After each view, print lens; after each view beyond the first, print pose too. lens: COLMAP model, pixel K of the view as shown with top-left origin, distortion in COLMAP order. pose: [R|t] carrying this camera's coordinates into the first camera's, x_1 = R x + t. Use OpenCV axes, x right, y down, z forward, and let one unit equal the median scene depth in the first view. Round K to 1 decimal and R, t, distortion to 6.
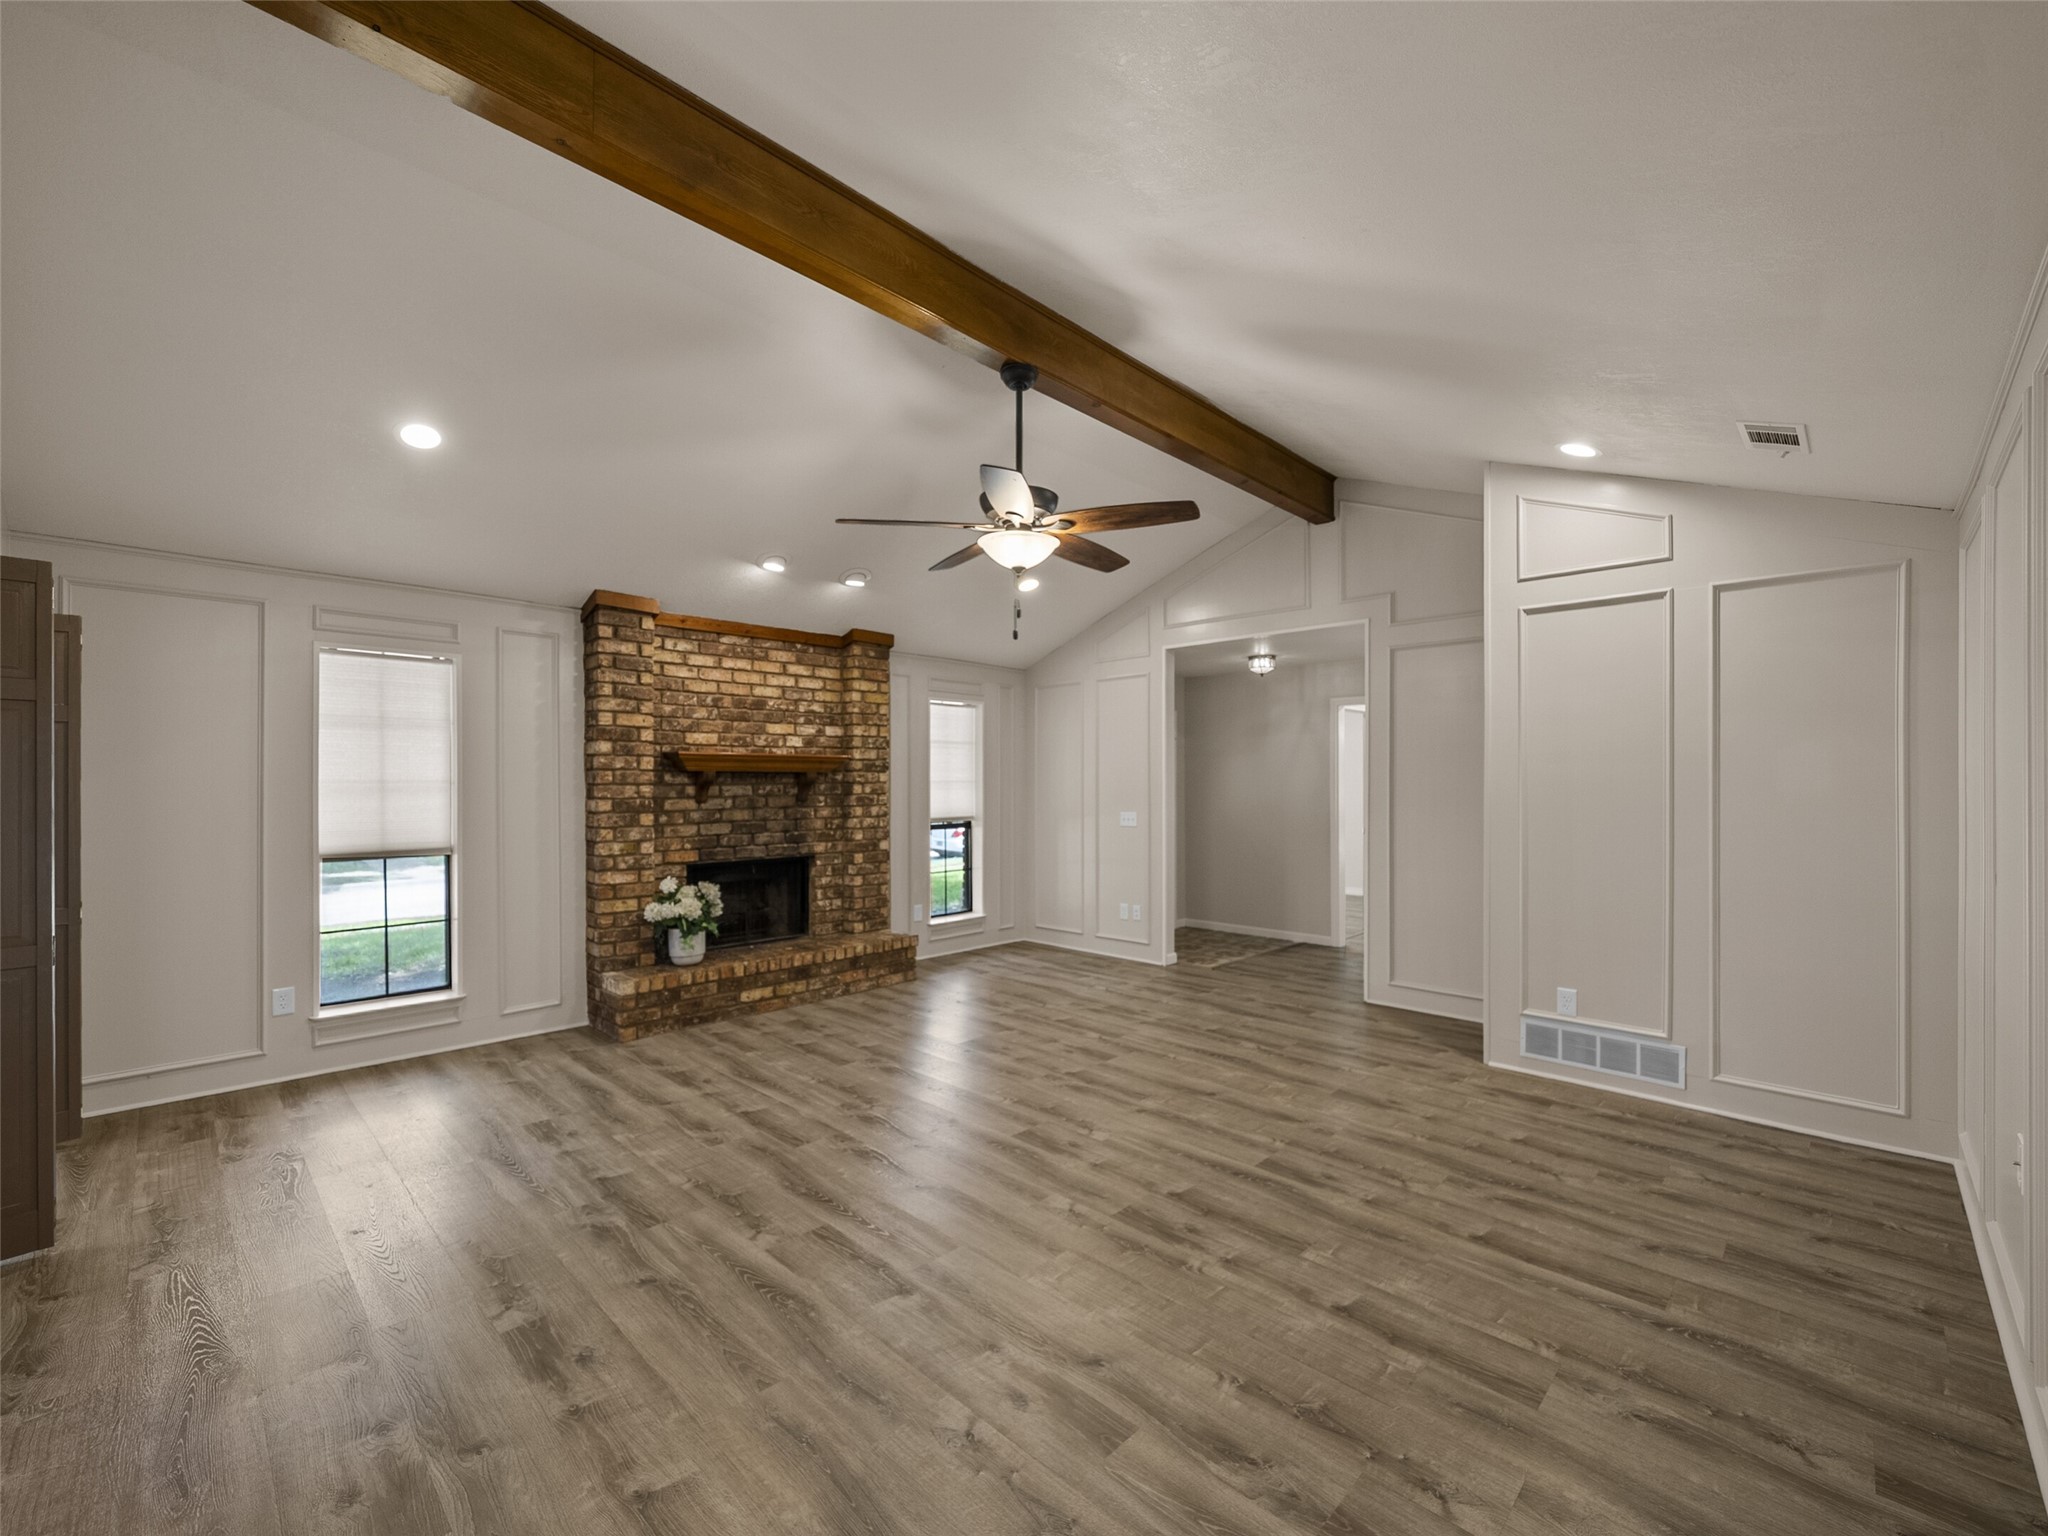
lens RADIAL K [[840.5, 0, 1021.7], [0, 840.5, 772.0], [0, 0, 1]] dist [-0.002687, -0.000233]
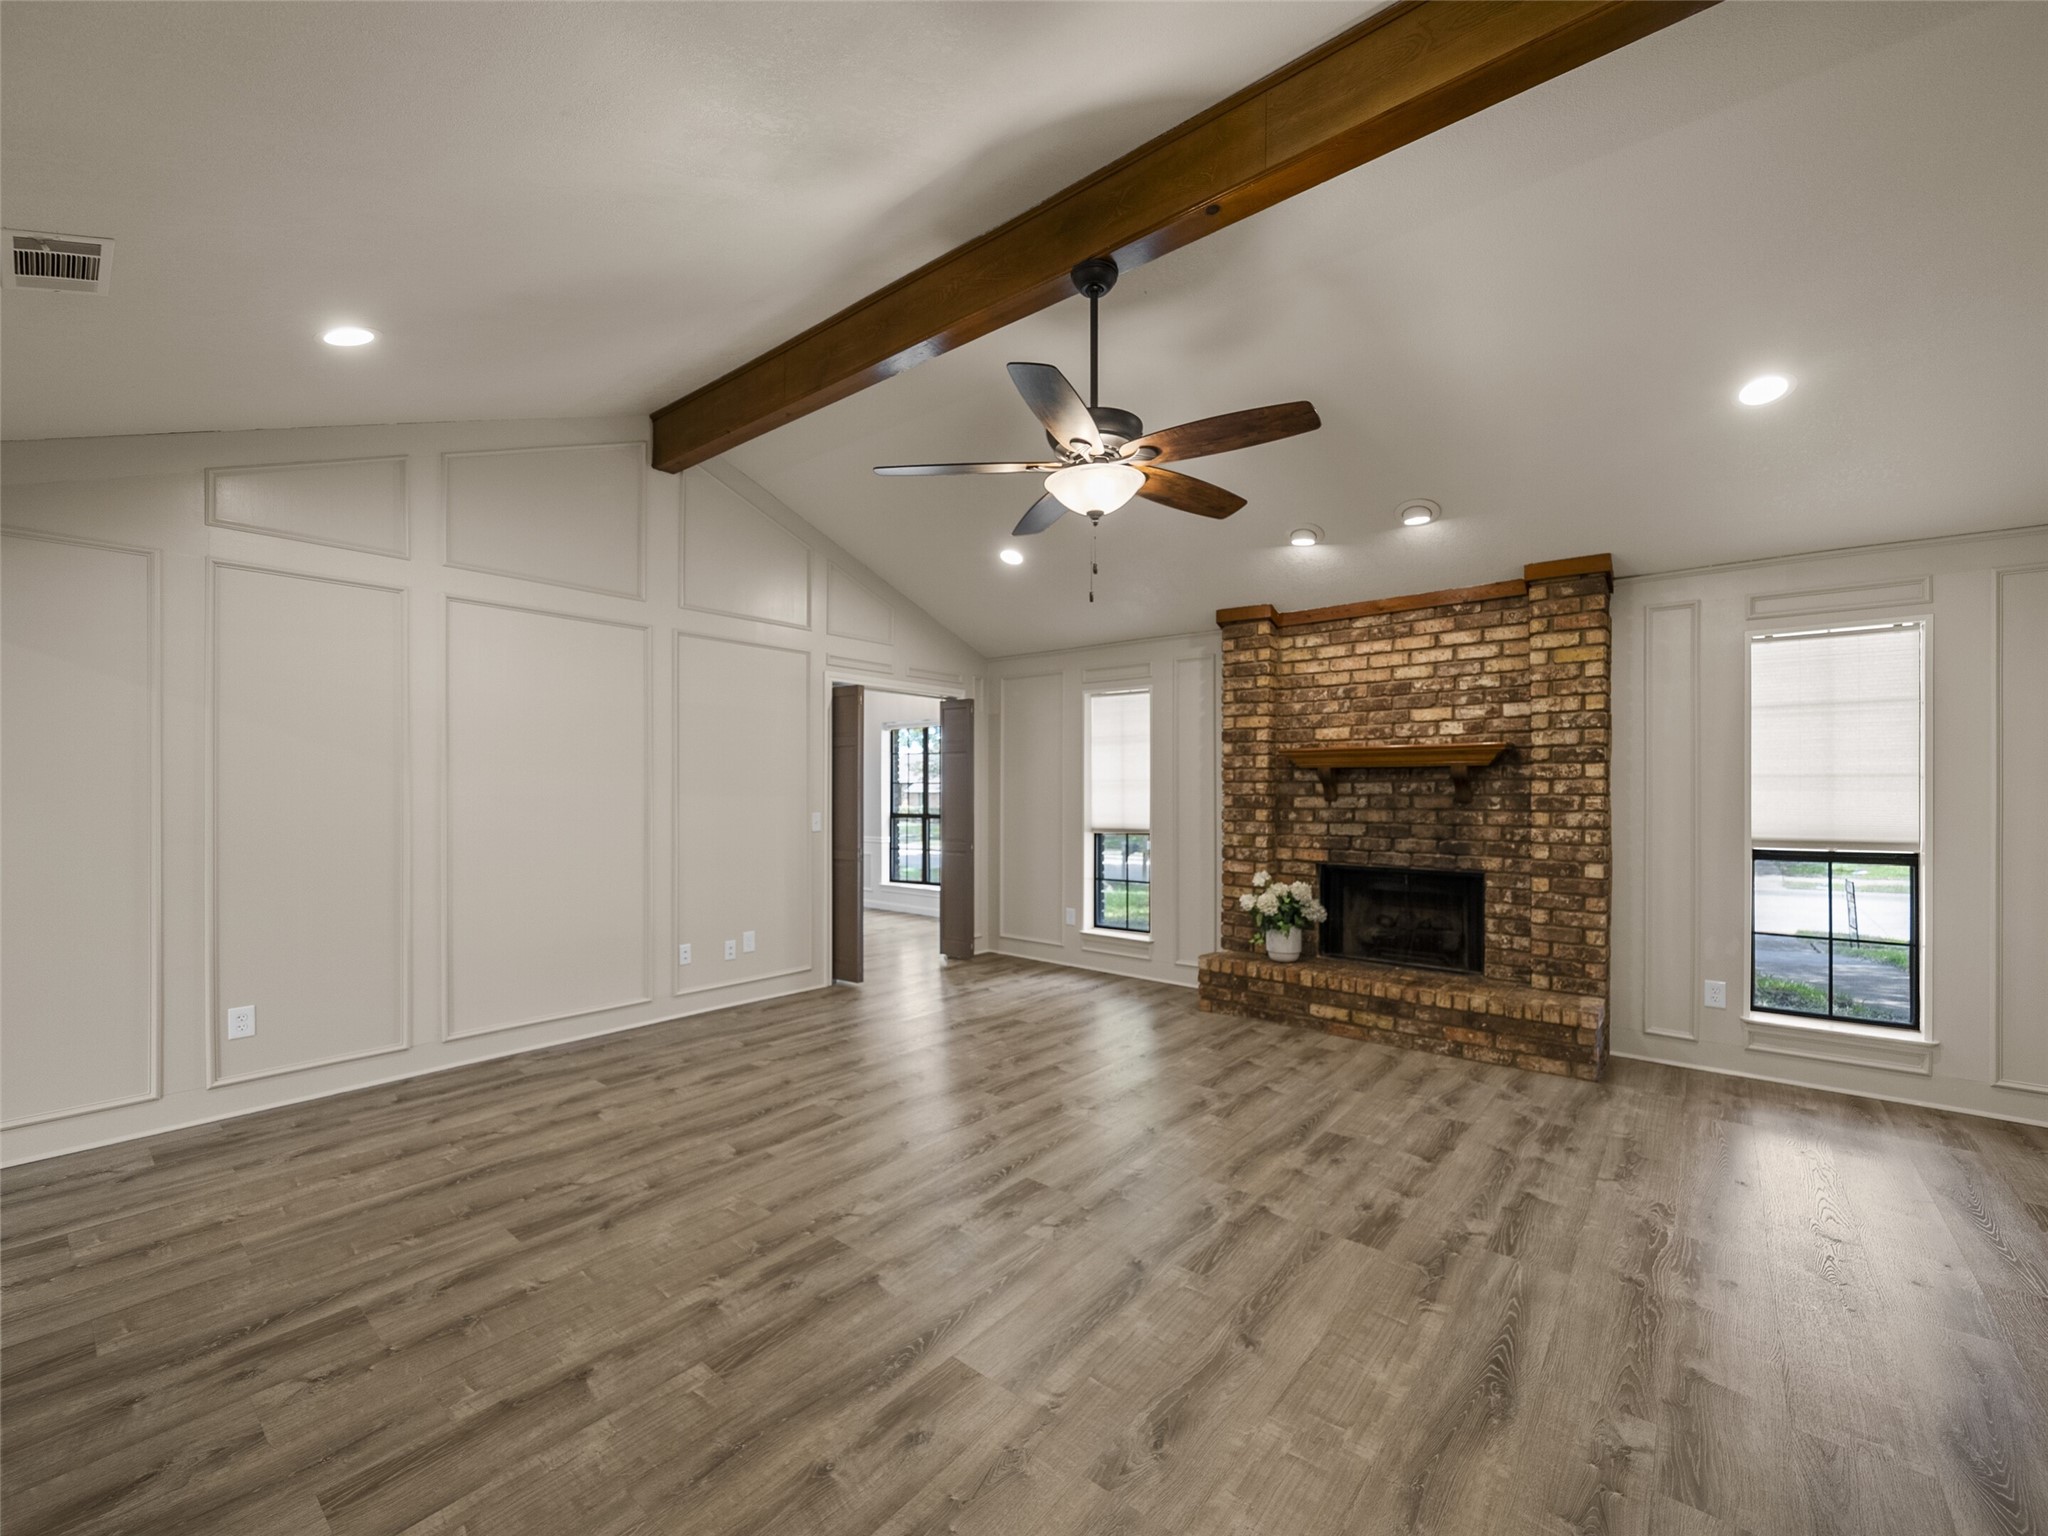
lens RADIAL K [[840.5, 0, 1038.6], [0, 840.5, 780.5], [0, 0, 1]] dist [-0.002687, -0.000233]
pose [[0.096709, -0.006019, -0.995295, 0.570070], [0.014406, 0.999885, -0.004647, 0.013807], [0.995208, -0.013889, 0.096784, 0.612757]]
